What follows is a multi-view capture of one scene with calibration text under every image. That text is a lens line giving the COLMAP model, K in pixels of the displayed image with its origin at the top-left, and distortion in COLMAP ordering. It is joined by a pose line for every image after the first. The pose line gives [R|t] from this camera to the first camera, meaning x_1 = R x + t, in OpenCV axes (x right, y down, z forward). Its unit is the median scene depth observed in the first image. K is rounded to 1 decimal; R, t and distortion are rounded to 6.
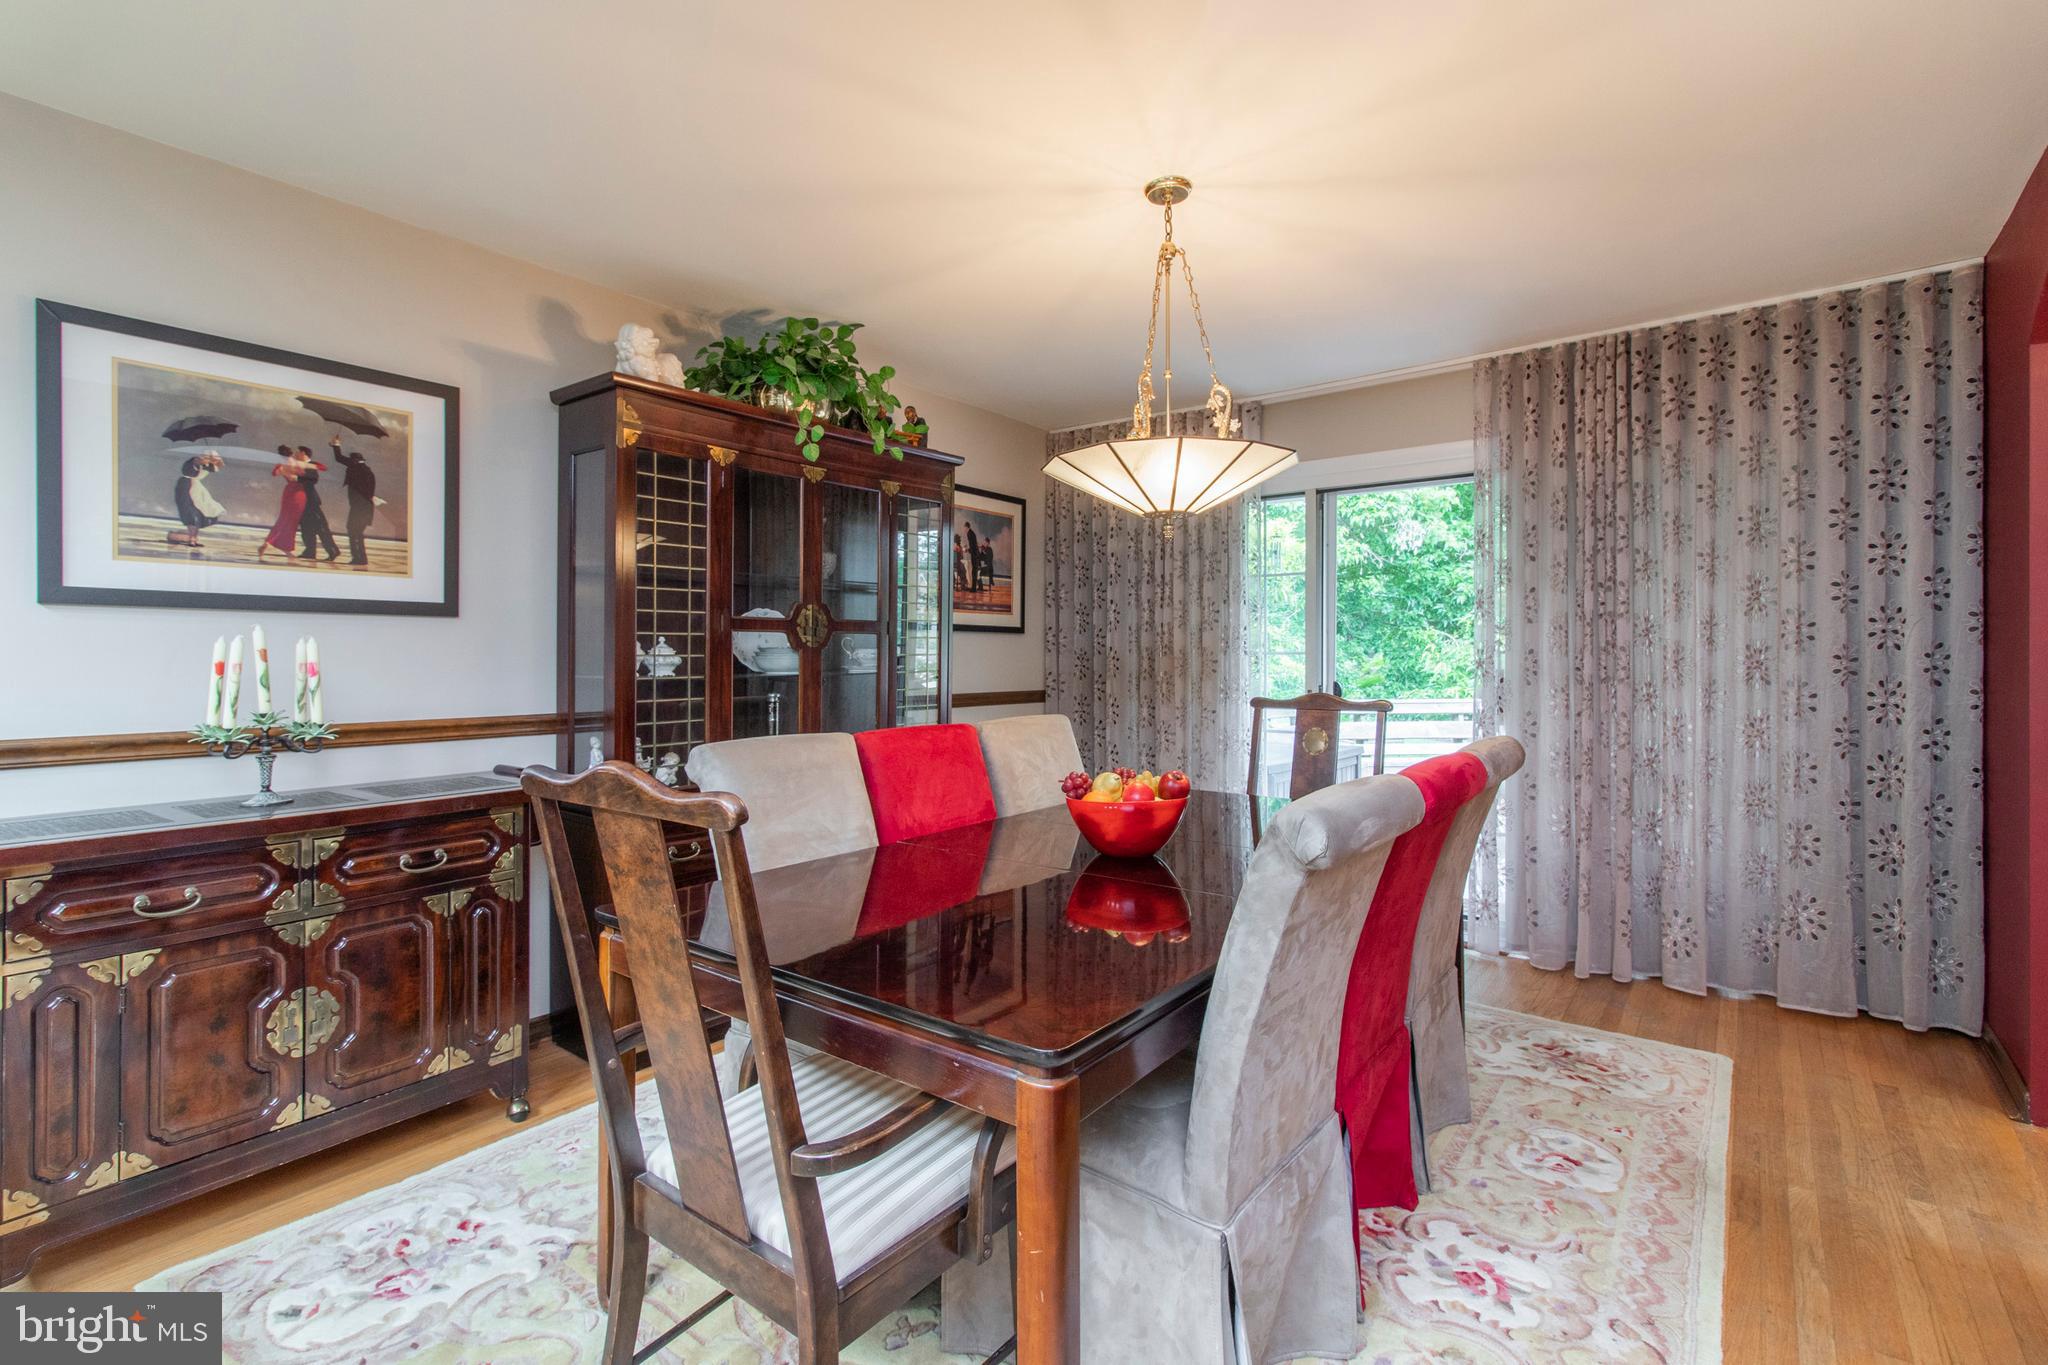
lens RADIAL K [[940.4, 0, 1024.2], [0, 940.4, 656.4], [0, 0, 1]] dist [0.001905, 0.000194]
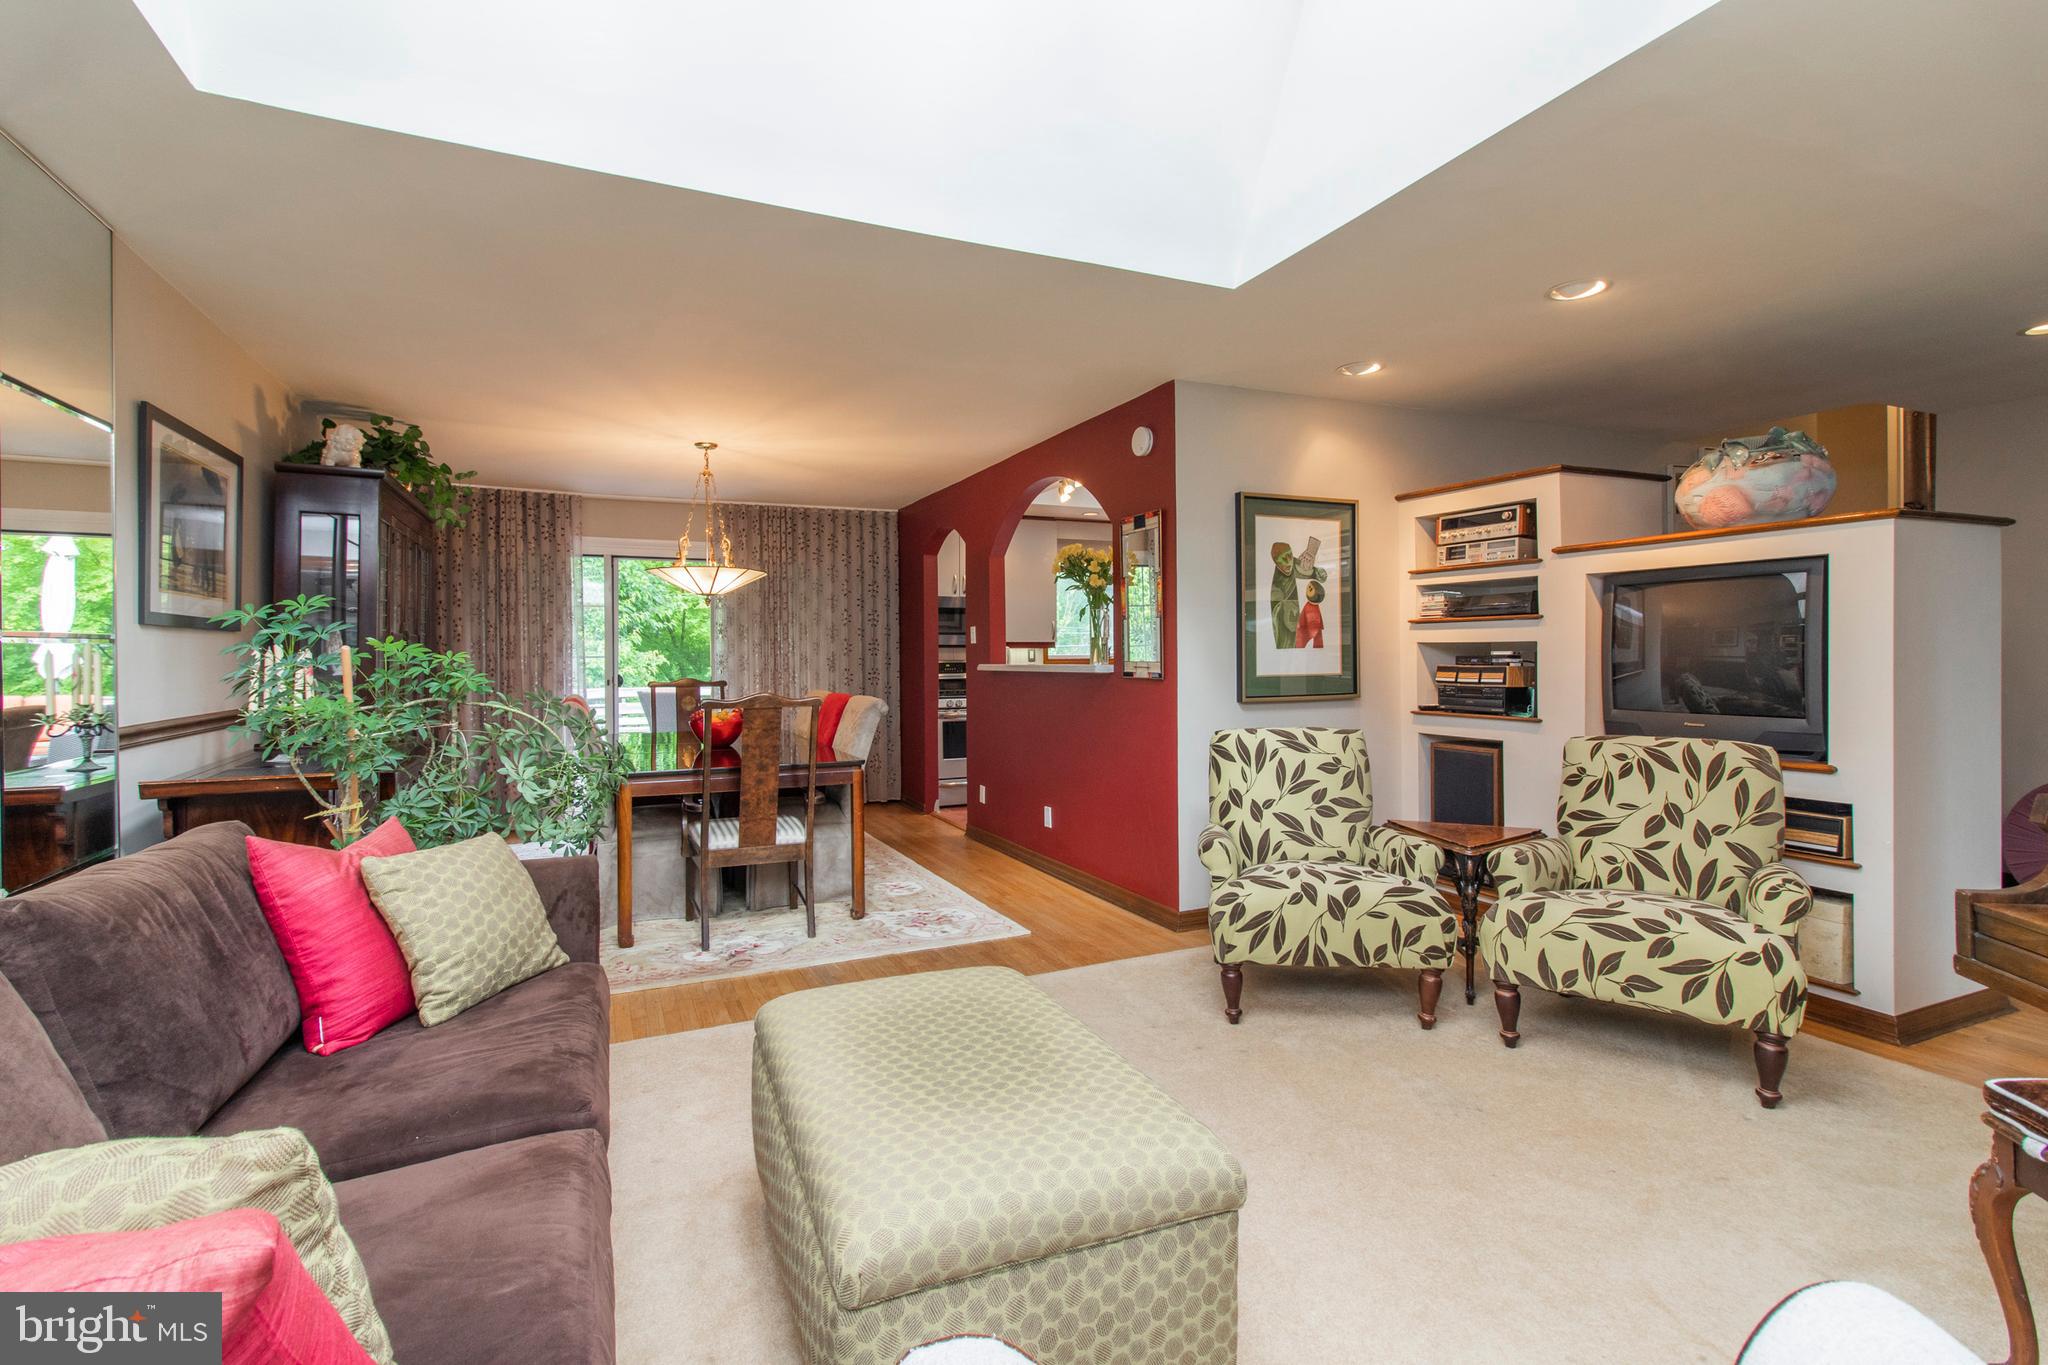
lens RADIAL K [[940.4, 0, 1024.2], [0, 940.4, 656.4], [0, 0, 1]] dist [0.001905, 0.000194]
pose [[0.467585, -0.002503, 0.883945, -1.045605], [0.005540, 0.999985, -0.000099, -0.003401], [-0.883931, 0.004943, 0.467592, -0.498896]]
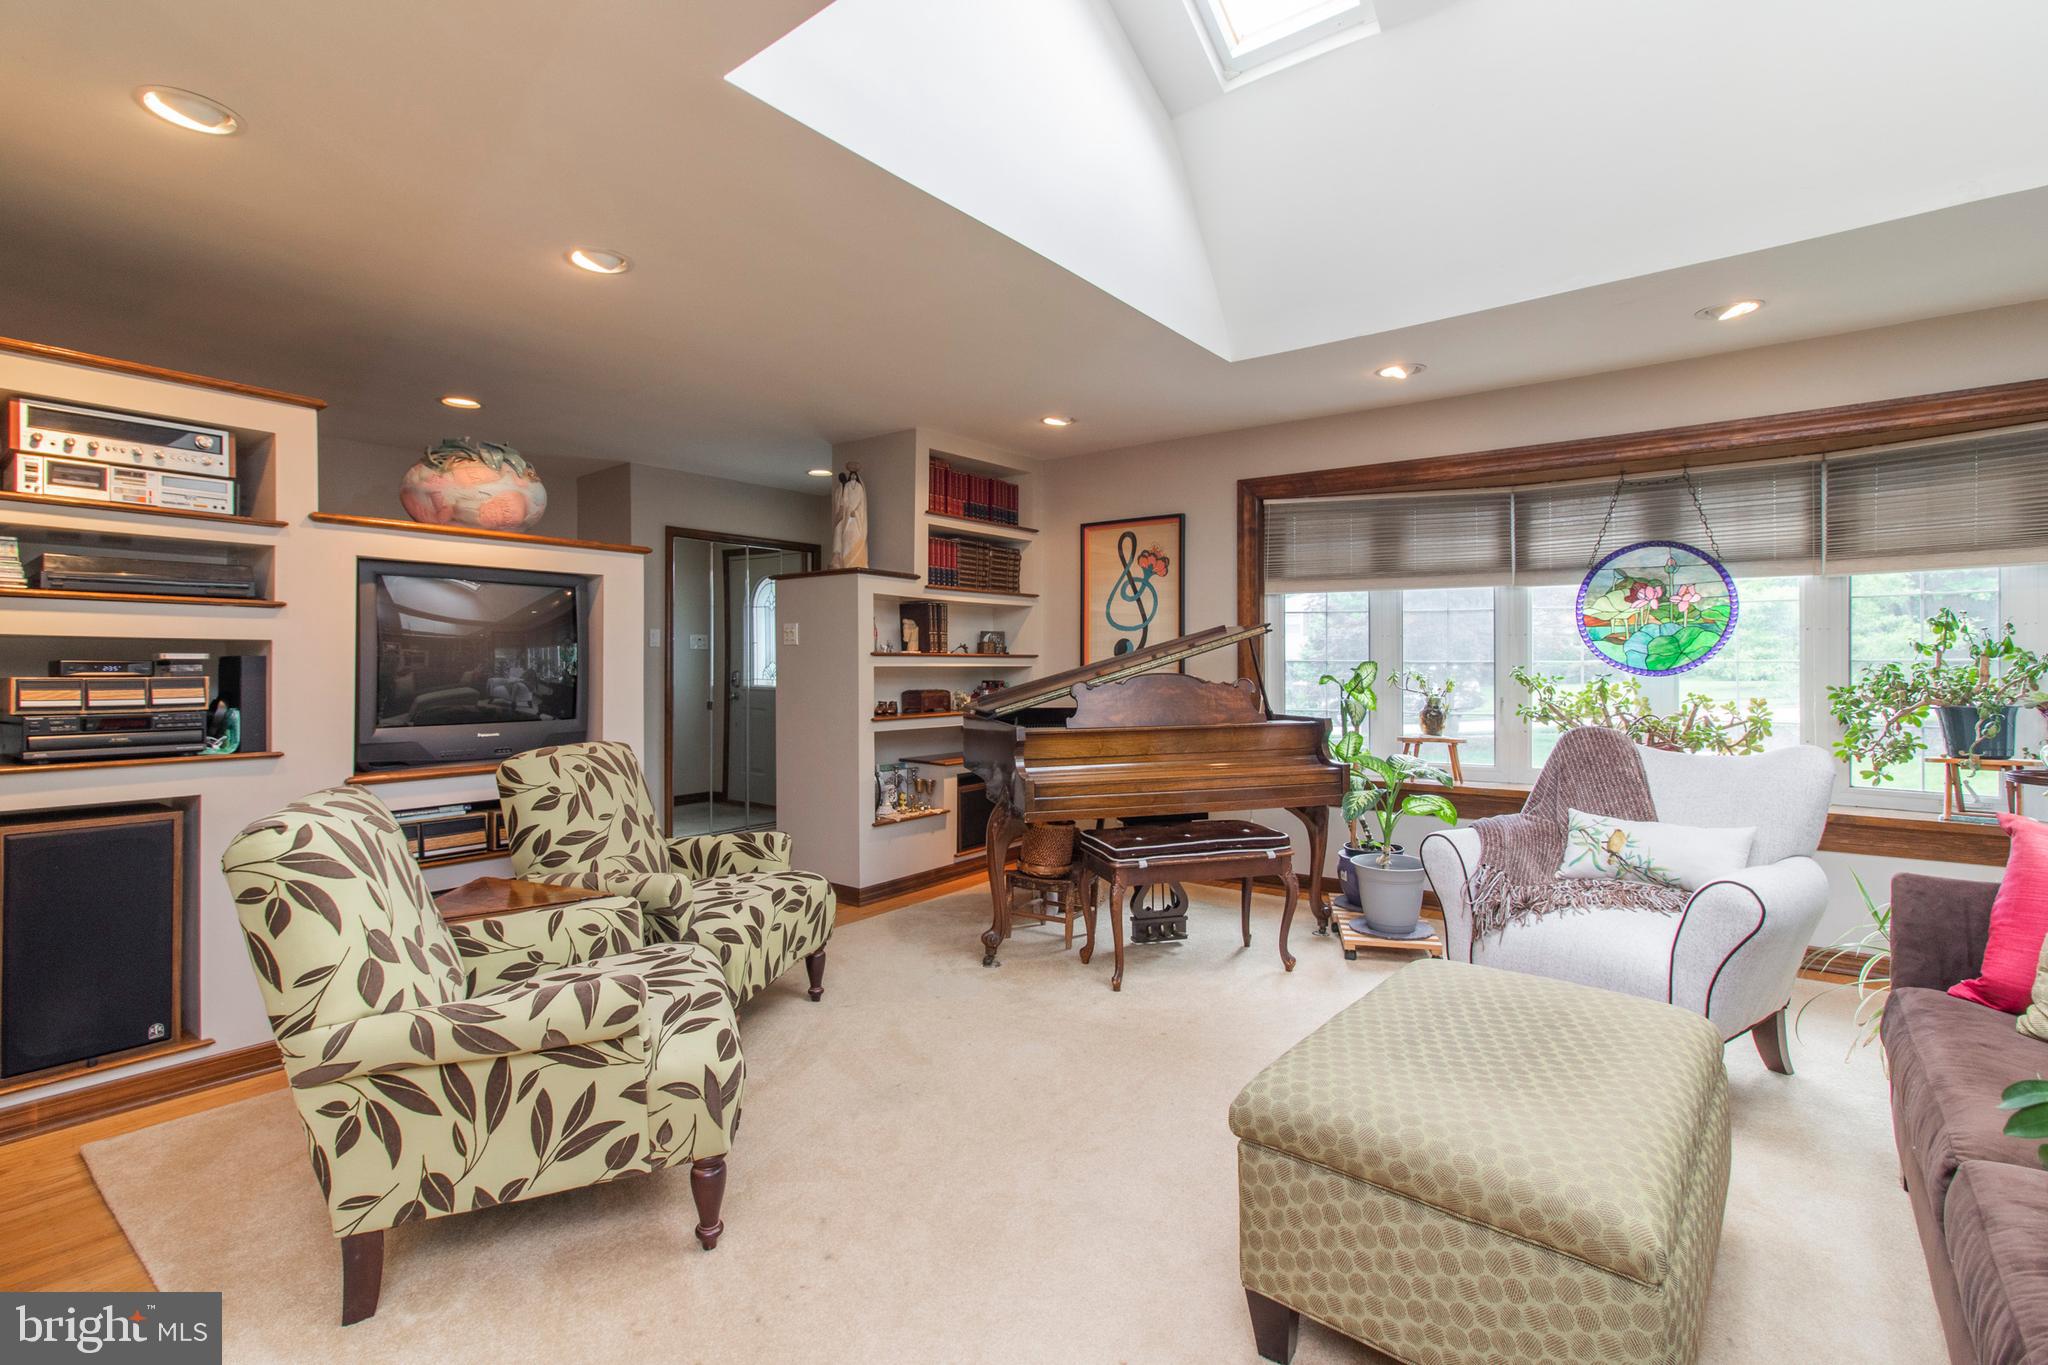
lens RADIAL K [[940.4, 0, 1024.2], [0, 940.4, 656.4], [0, 0, 1]] dist [0.001905, 0.000194]
pose [[-0.999945, 0.004072, 0.009629, 1.792798], [0.004007, 0.999969, -0.006707, 0.025567], [-0.009656, -0.006668, -0.999931, 2.772530]]
